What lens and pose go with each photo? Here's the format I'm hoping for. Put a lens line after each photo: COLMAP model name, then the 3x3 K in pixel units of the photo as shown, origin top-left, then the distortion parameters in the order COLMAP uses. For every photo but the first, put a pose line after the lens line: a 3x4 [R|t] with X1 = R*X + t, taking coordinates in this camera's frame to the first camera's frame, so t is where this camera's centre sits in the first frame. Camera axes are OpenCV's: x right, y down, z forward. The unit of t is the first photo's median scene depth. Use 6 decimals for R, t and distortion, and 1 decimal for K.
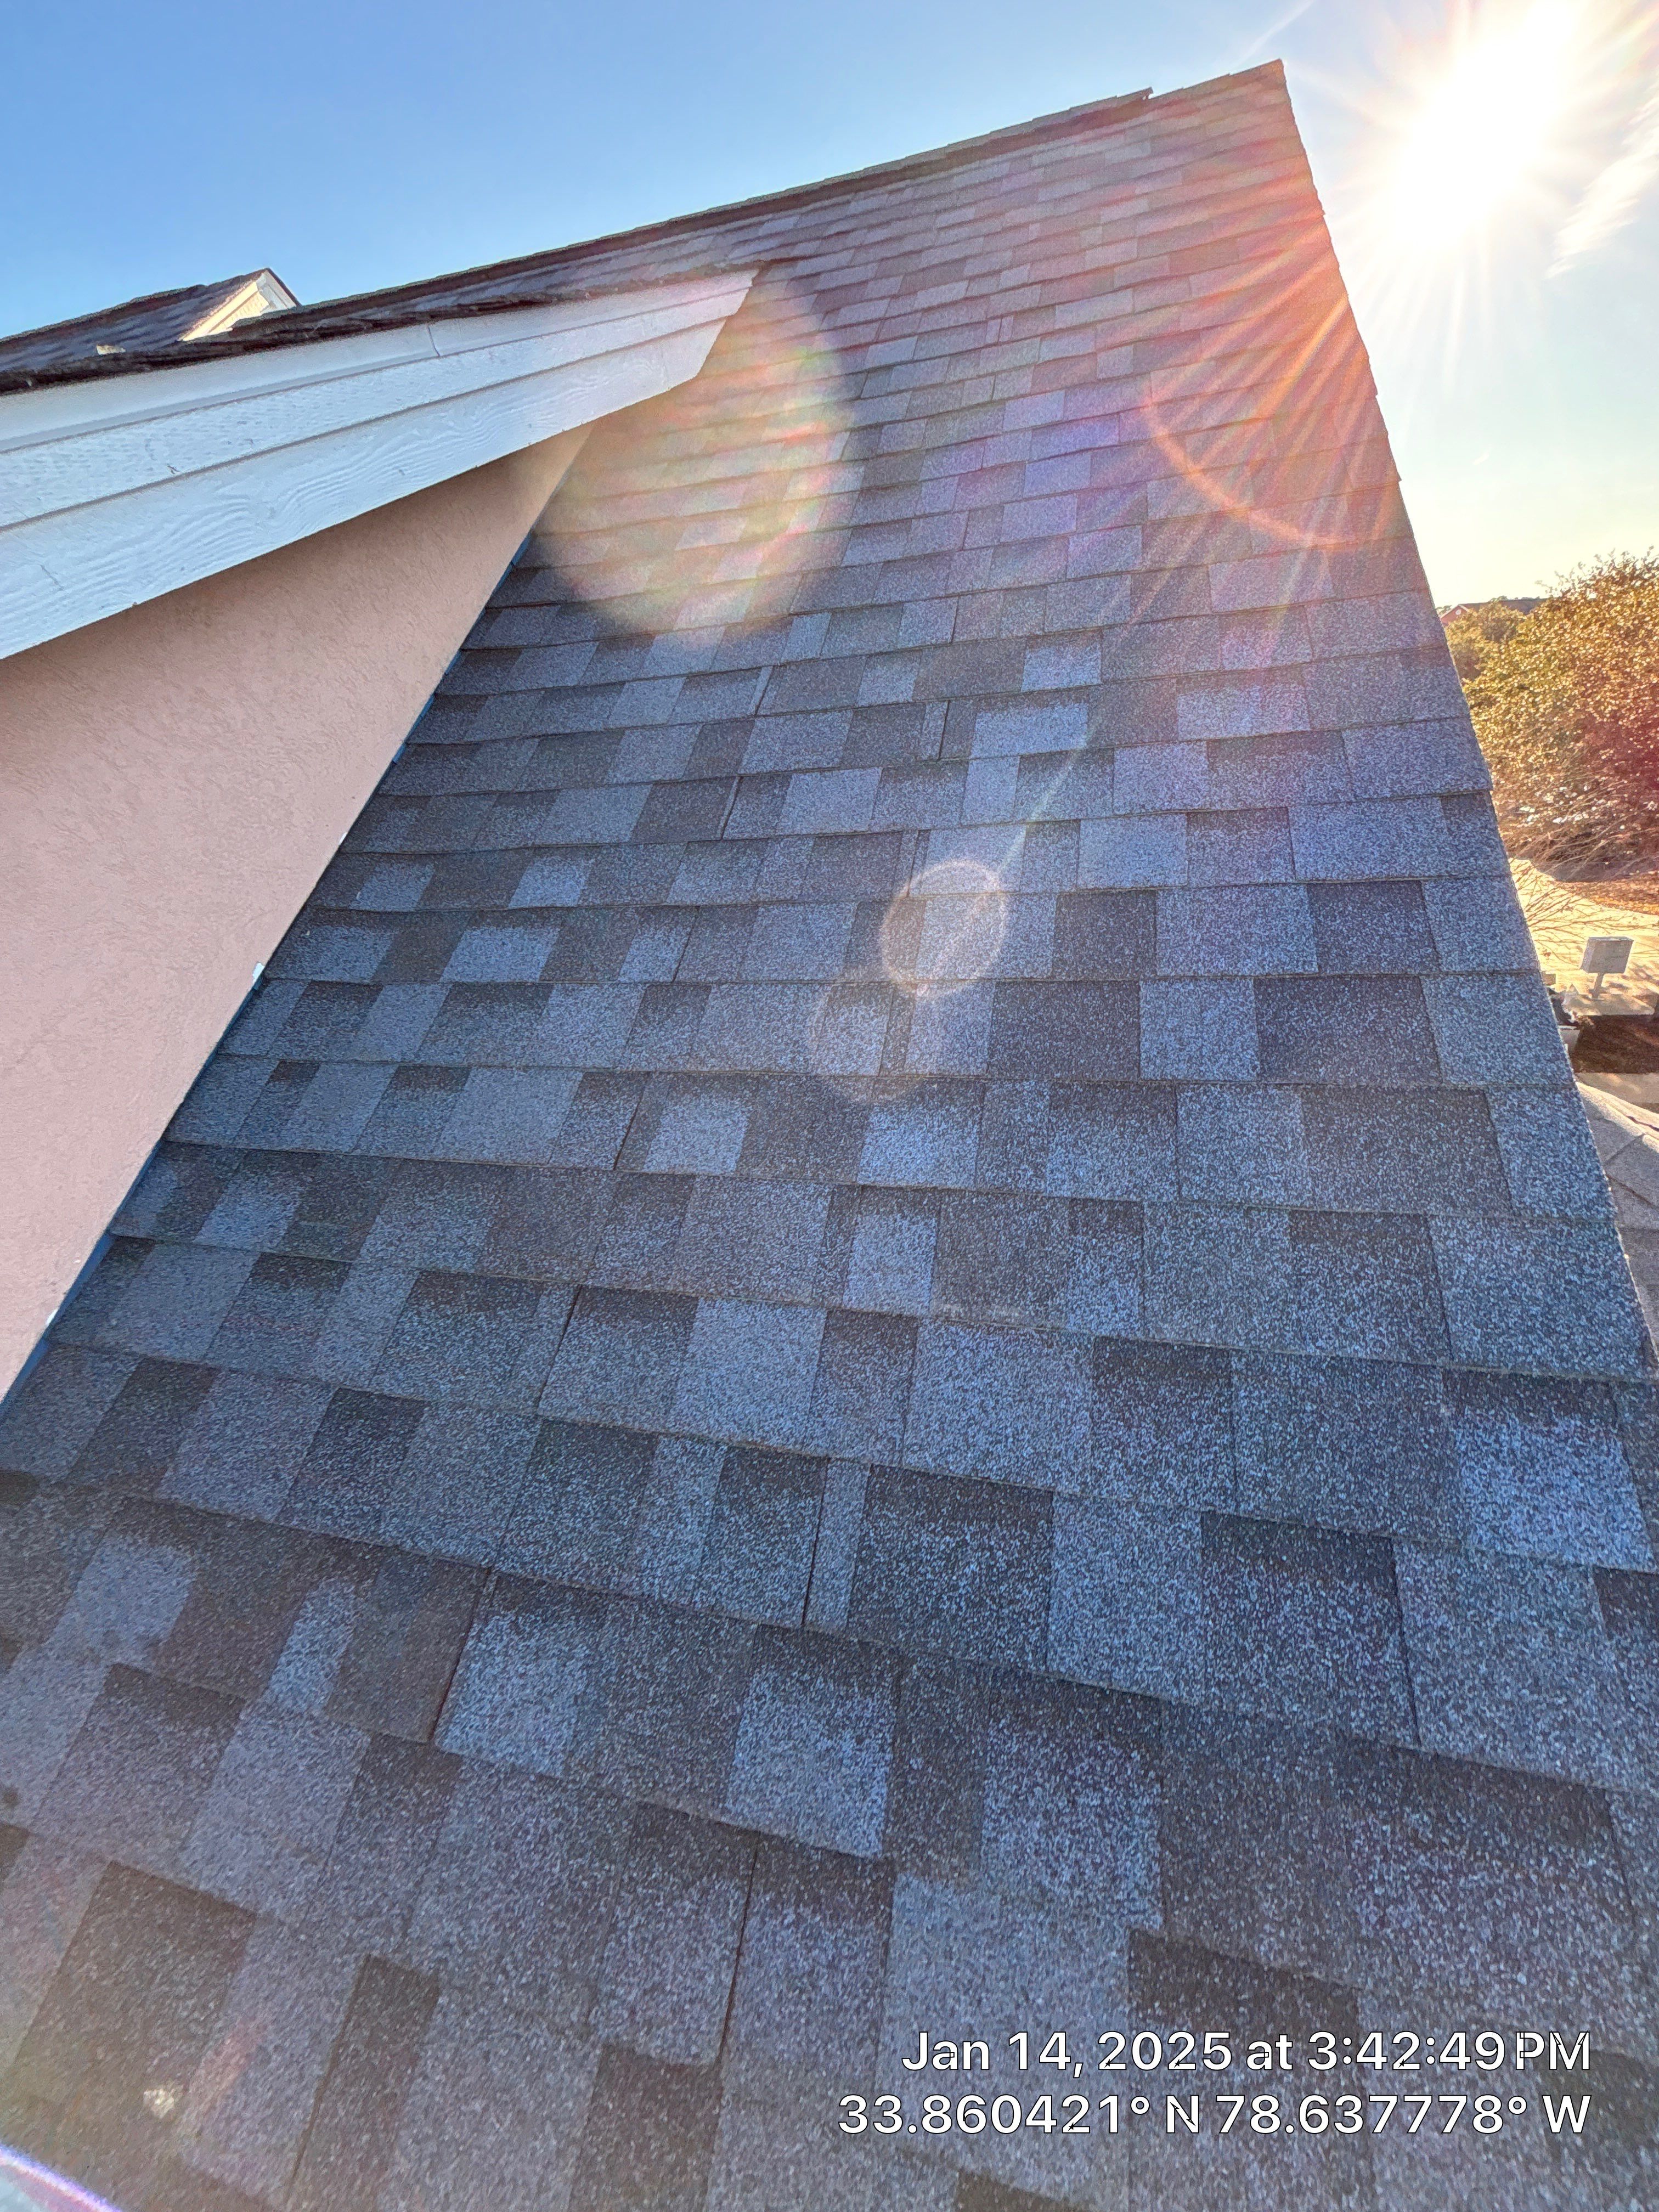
lens RADIAL K [[894.3, 0, 837.8], [0, 894.3, 1114.8], [0, 0, 1]] dist [0.000514, 0.000018]
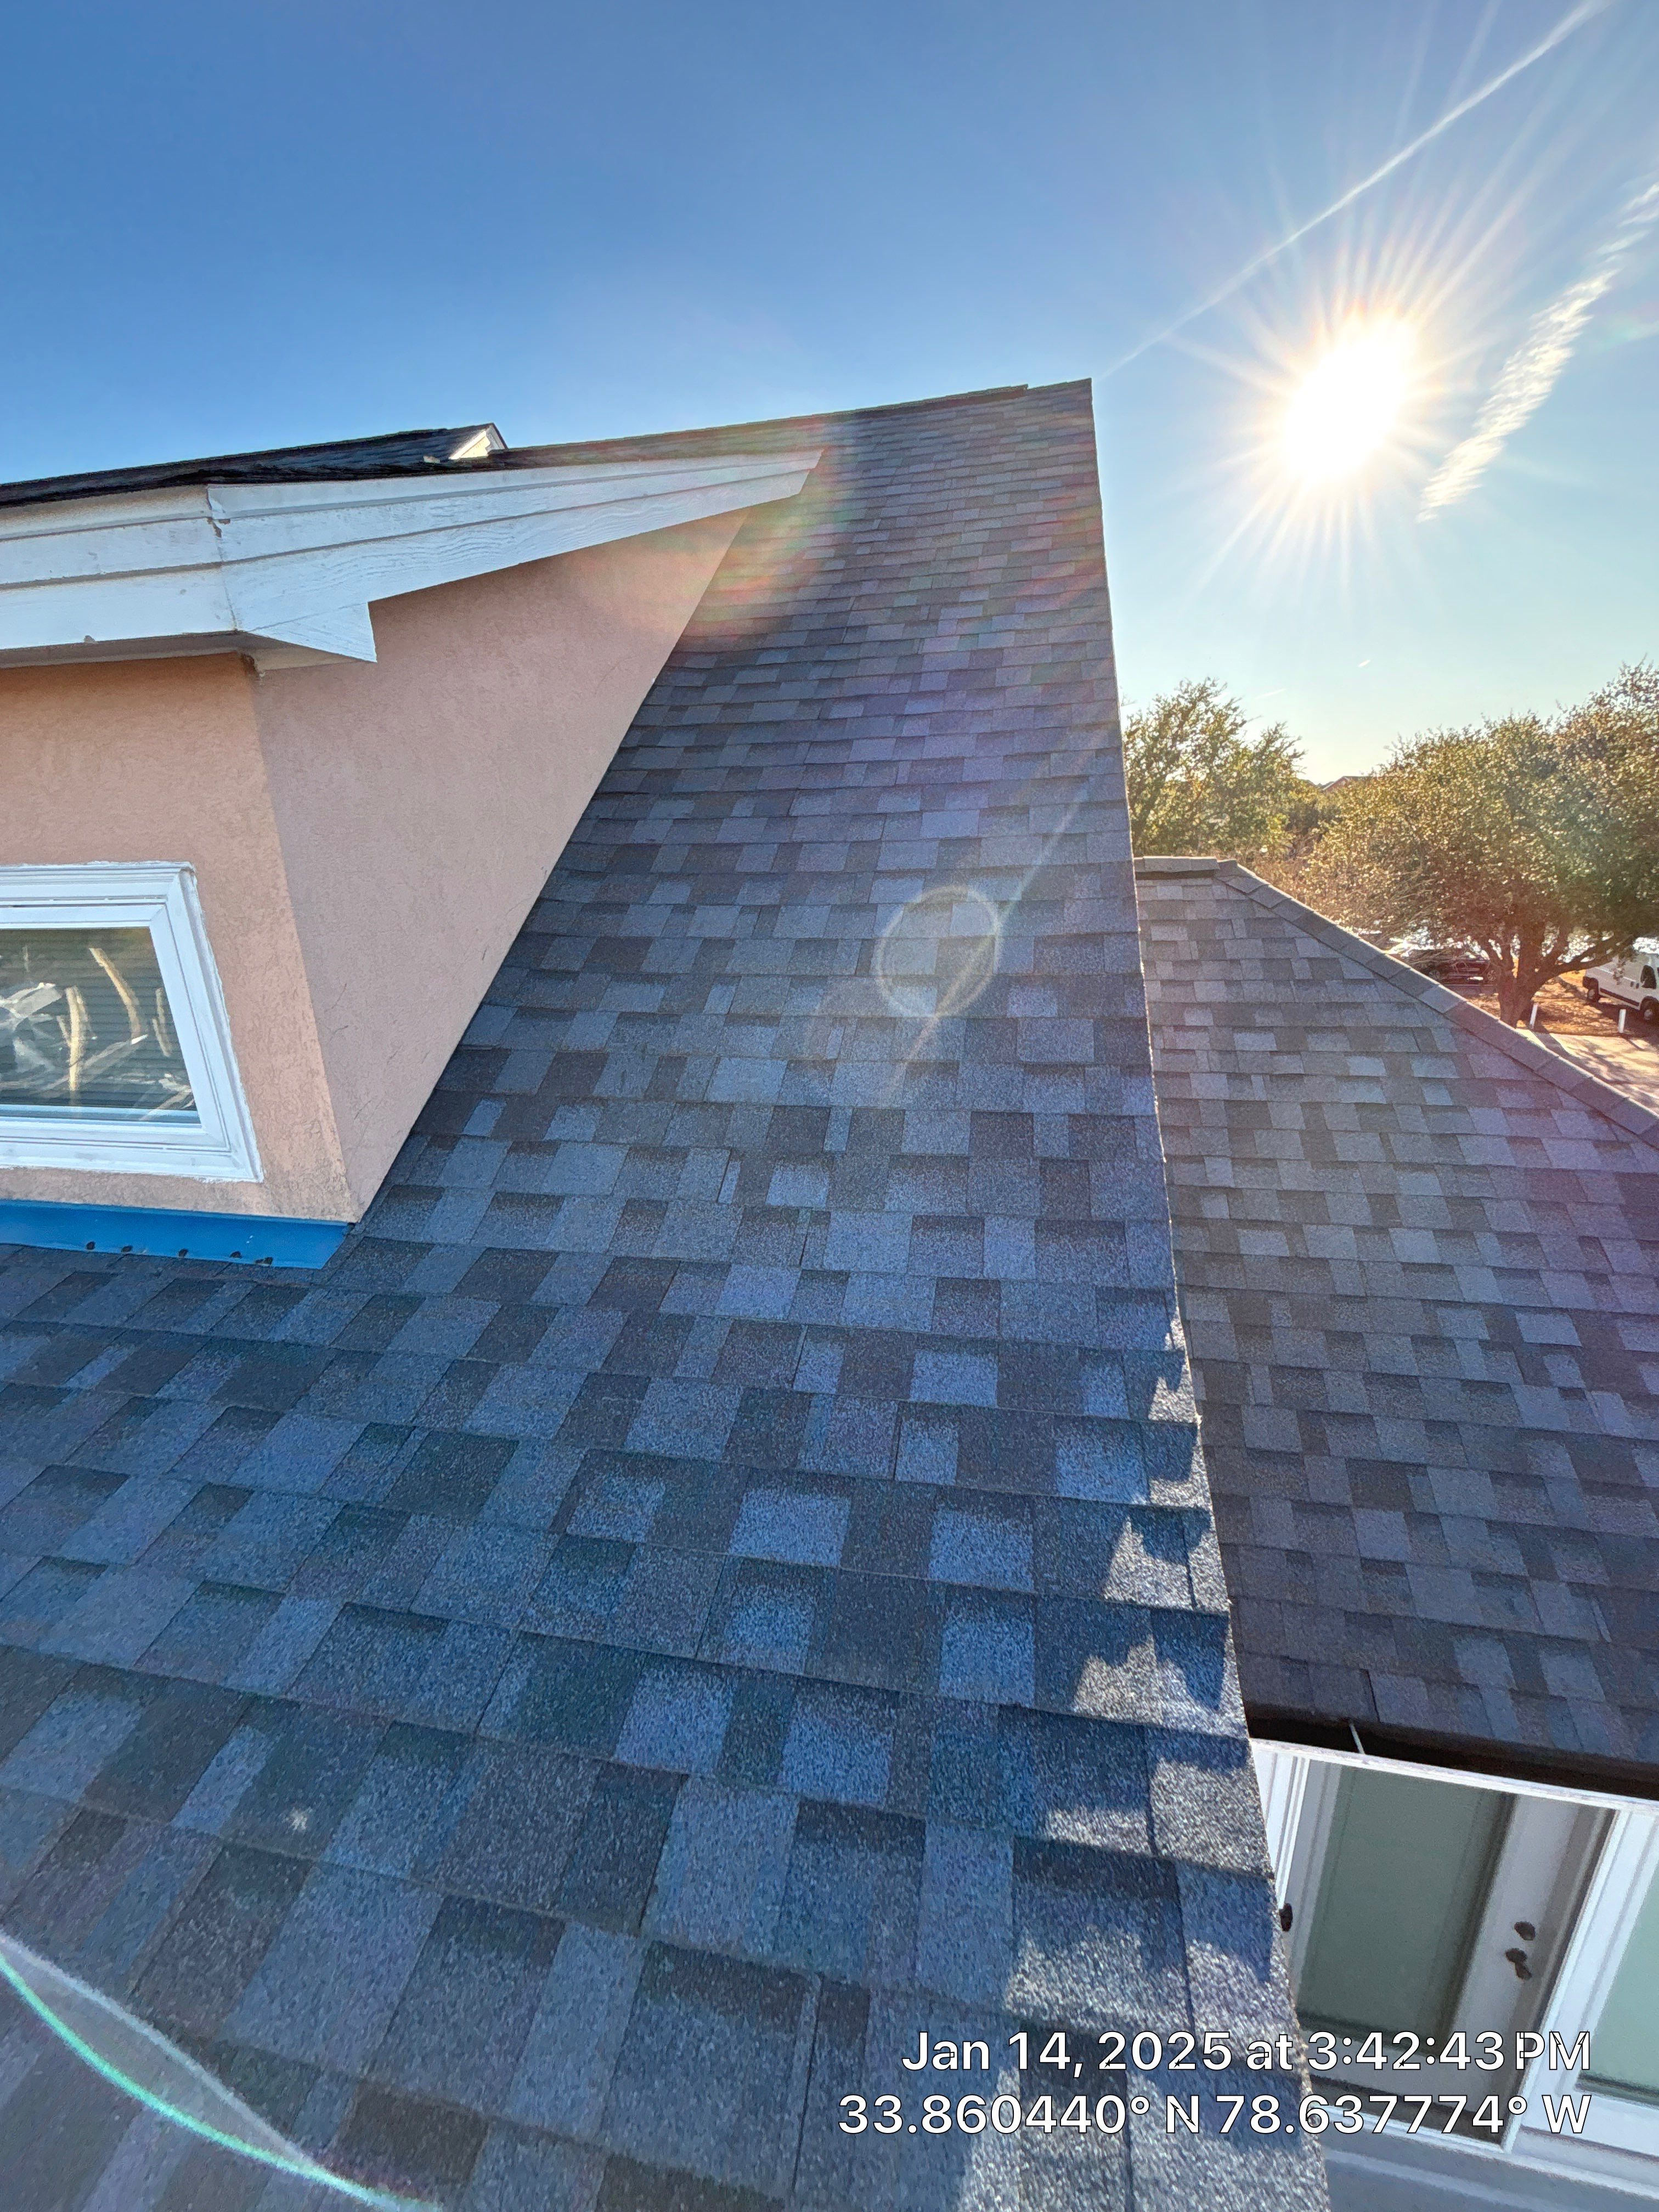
lens RADIAL K [[894.3, 0, 828.9], [0, 894.3, 1103.5], [0, 0, 1]] dist [0.000514, 0.000018]
pose [[0.997172, 0.041239, 0.062833, -0.182495], [-0.032359, 0.990139, -0.136303, 0.893301], [-0.067834, 0.133885, 0.988673, -0.898981]]
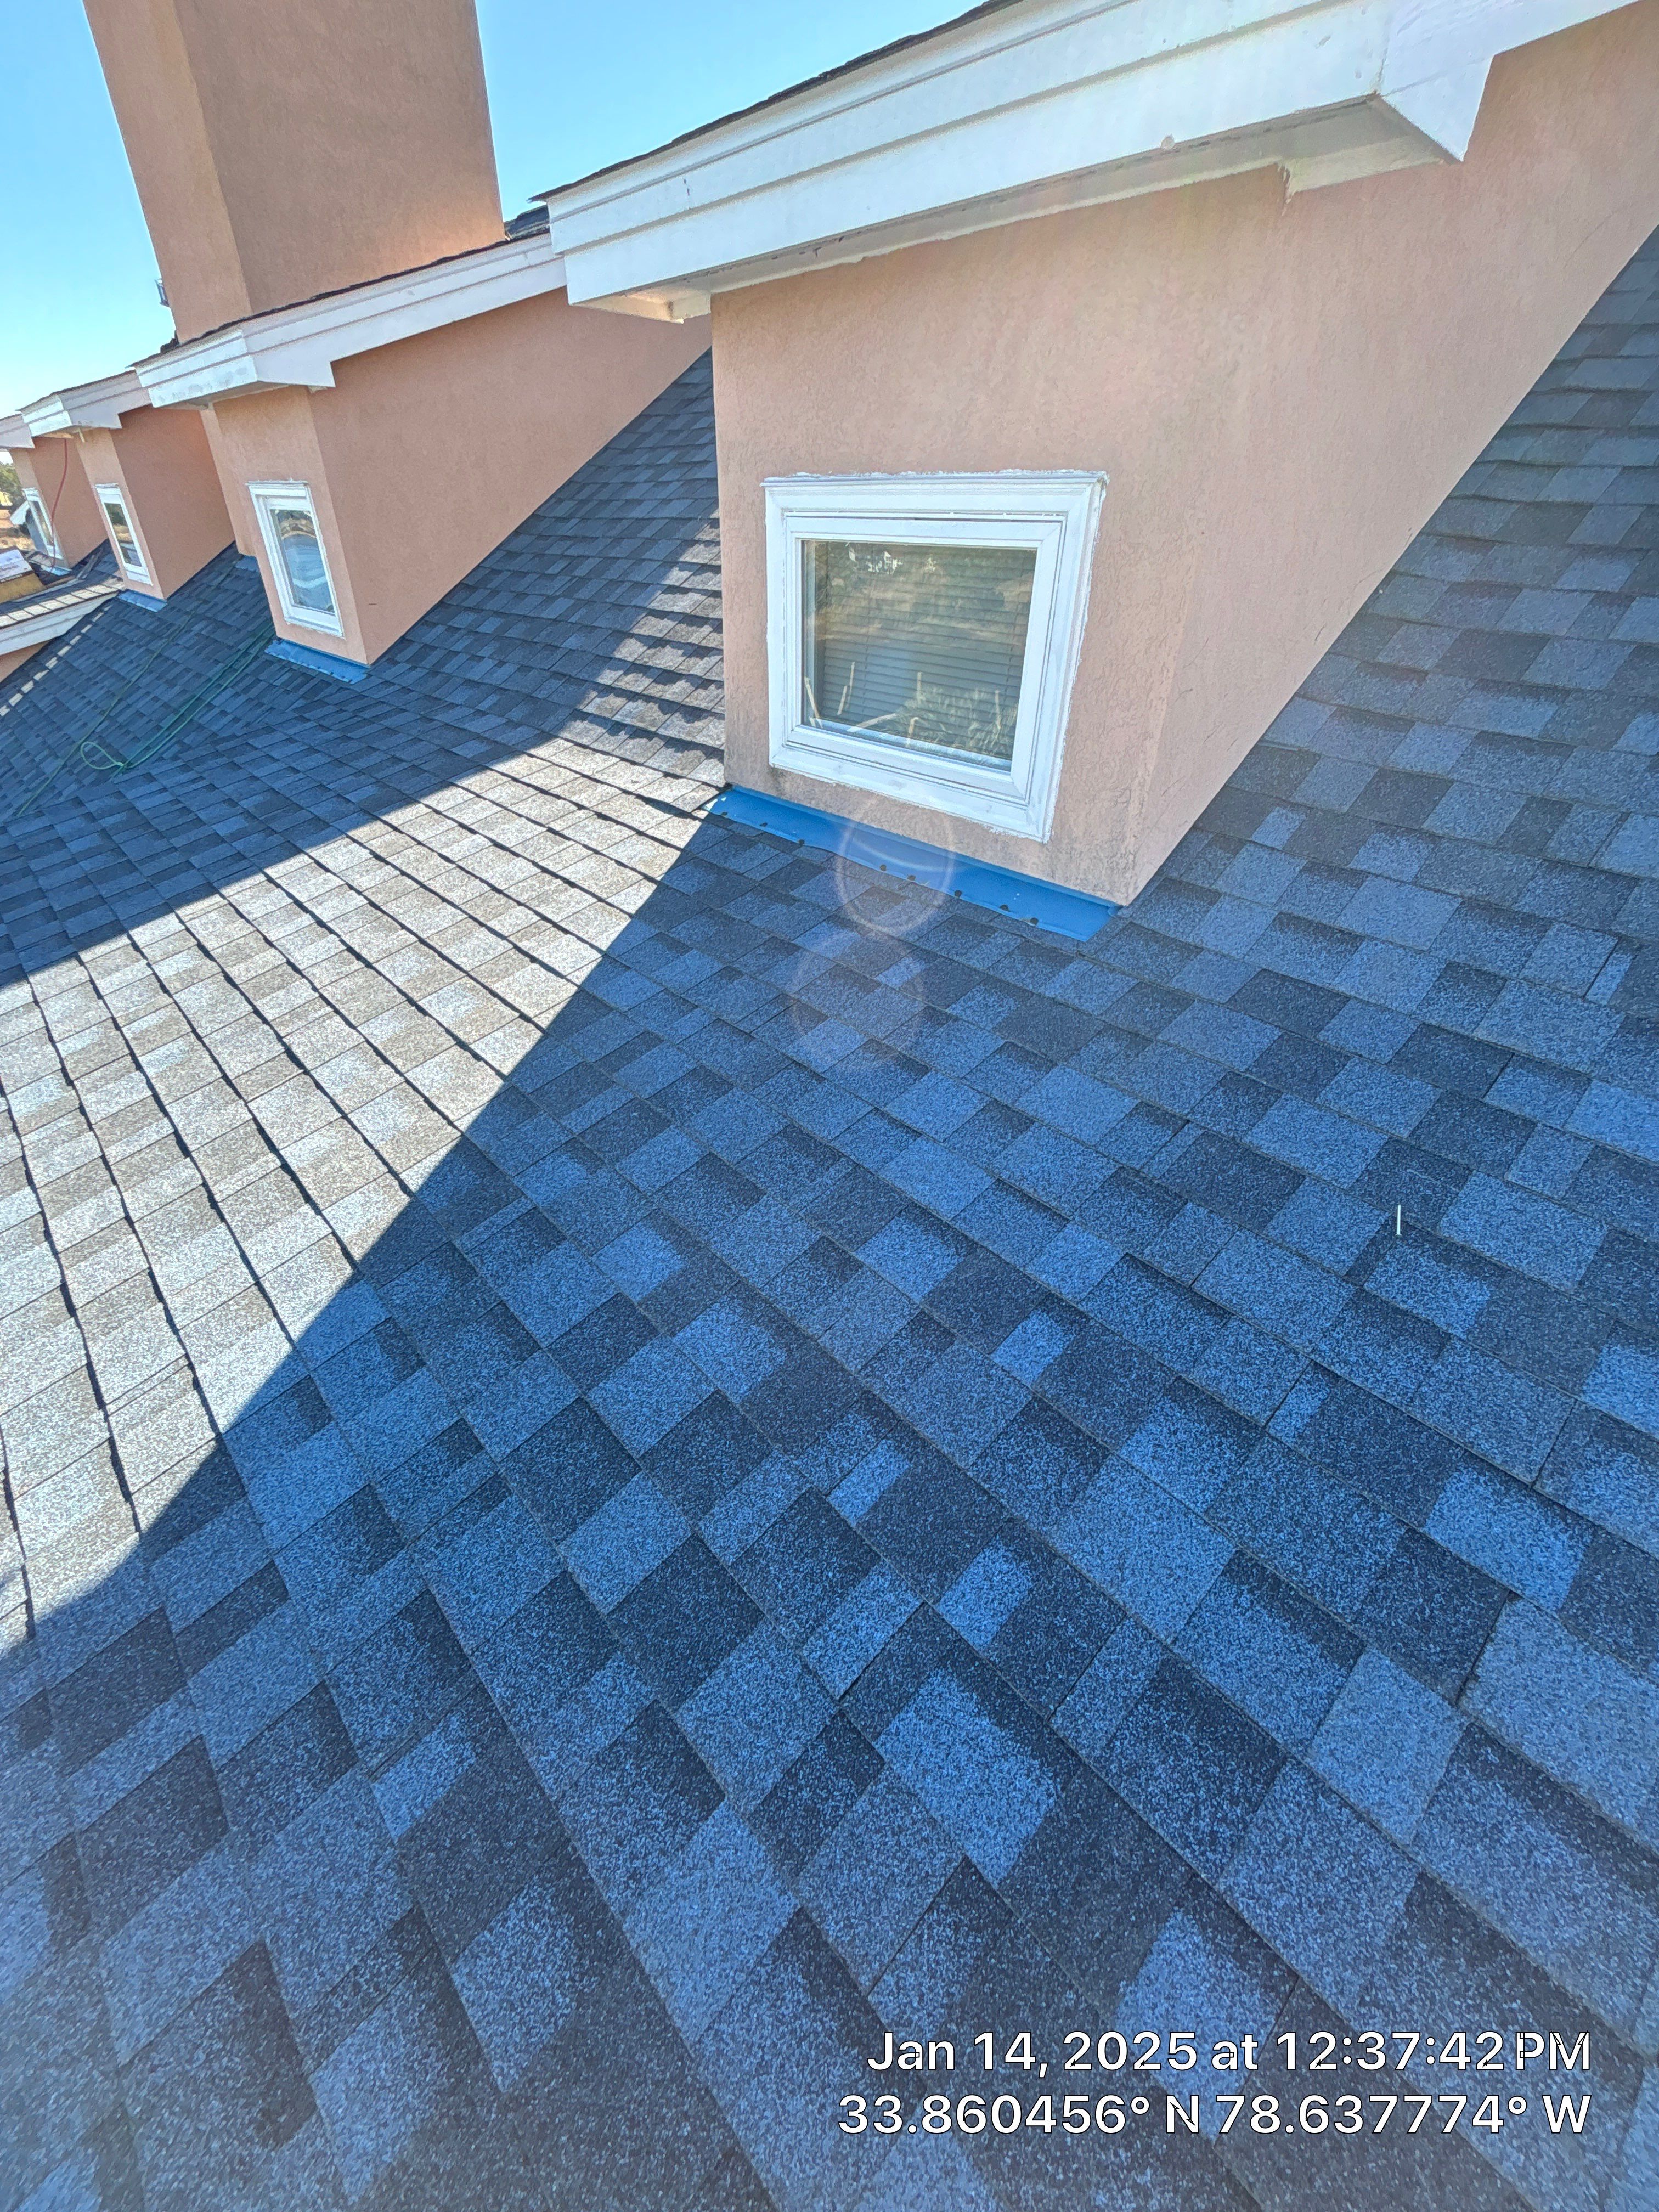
lens RADIAL K [[894.3, 0, 818.8], [0, 894.3, 1102.5], [0, 0, 1]] dist [0.000514, 0.000018]
pose [[0.830724, 0.383643, -0.403381, -0.407941], [-0.318938, 0.921897, 0.219966, 0.982243], [0.456264, -0.054077, 0.888200, -0.891564]]
